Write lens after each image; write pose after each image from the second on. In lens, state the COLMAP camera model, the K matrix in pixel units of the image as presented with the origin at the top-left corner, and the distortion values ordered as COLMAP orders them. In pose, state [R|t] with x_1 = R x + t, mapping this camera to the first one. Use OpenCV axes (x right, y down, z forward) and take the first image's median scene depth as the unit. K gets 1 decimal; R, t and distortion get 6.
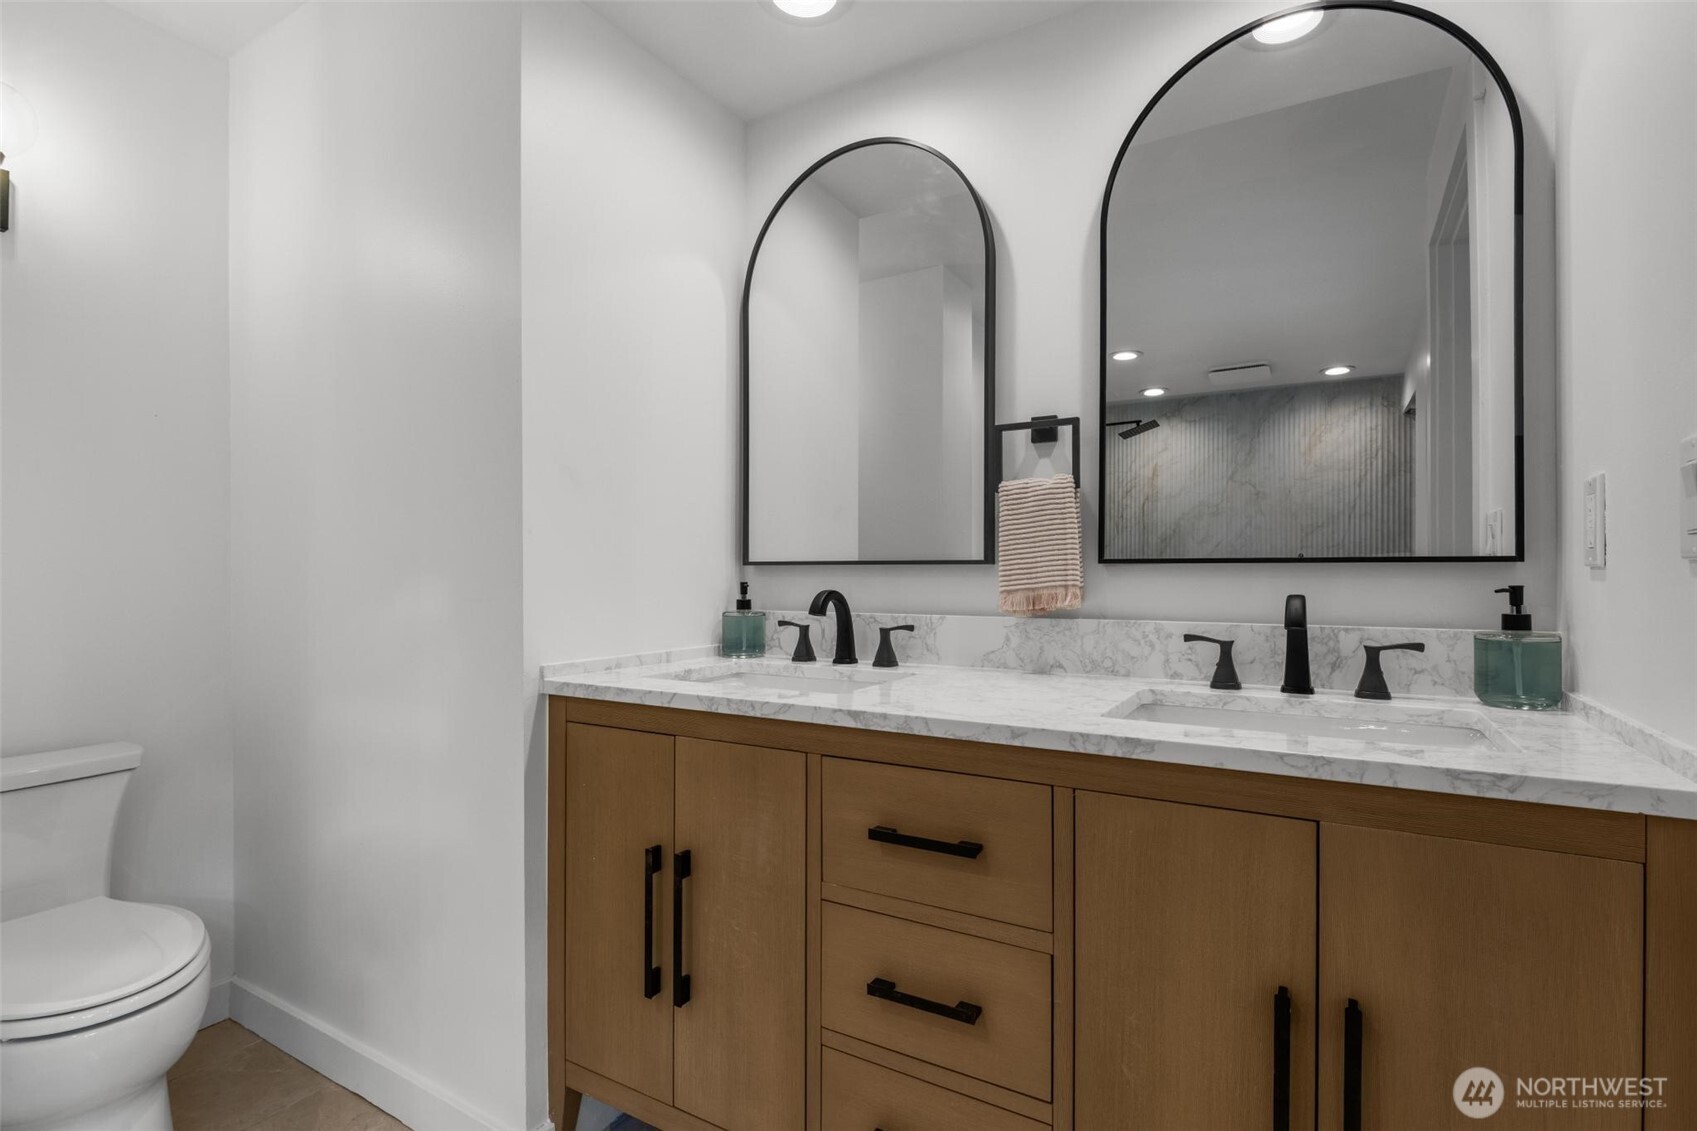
lens RADIAL K [[801.2, 0, 862.2], [0, 801.2, 567.9], [0, 0, 1]] dist [-0.000541, -0.000987]
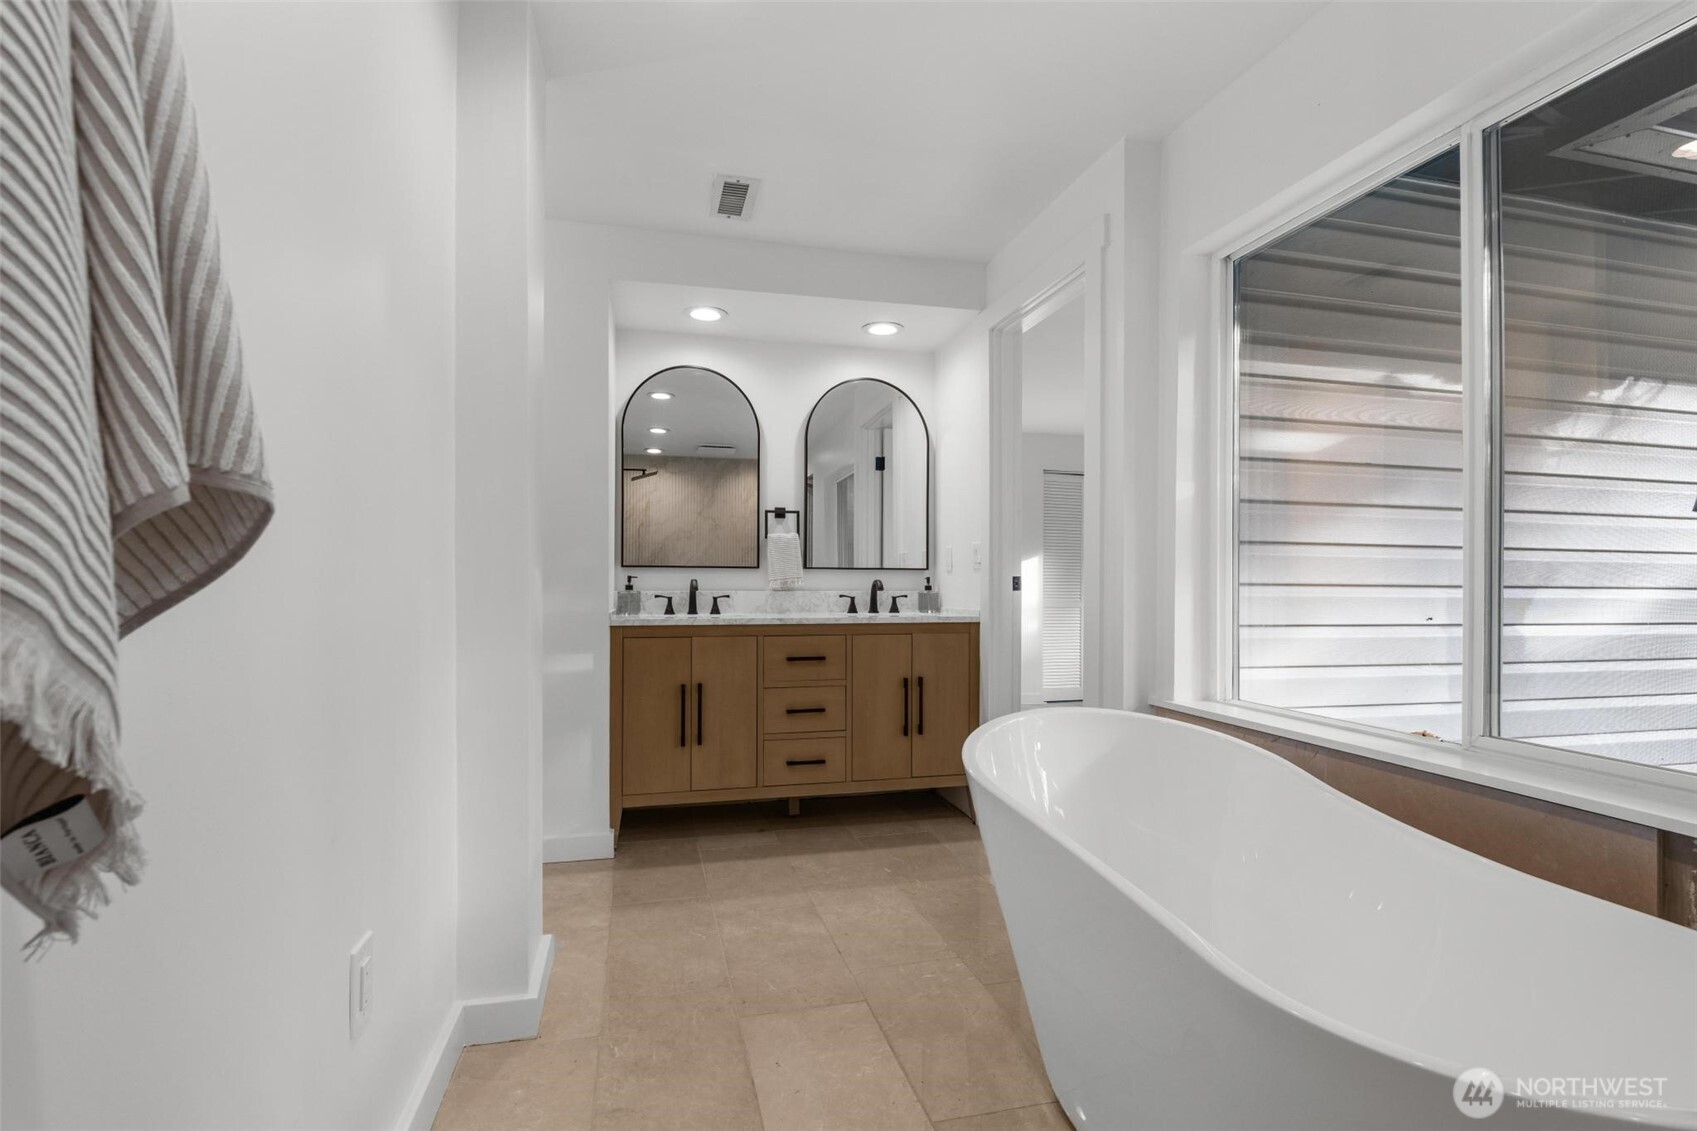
lens RADIAL K [[801.2, 0, 841.1], [0, 801.2, 571.4], [0, 0, 1]] dist [-0.000541, -0.000987]
pose [[0.720840, 0.014334, 0.692954, -1.577394], [-0.008724, 0.999895, -0.011607, 0.034956], [-0.693047, 0.002322, 0.720889, -1.047121]]
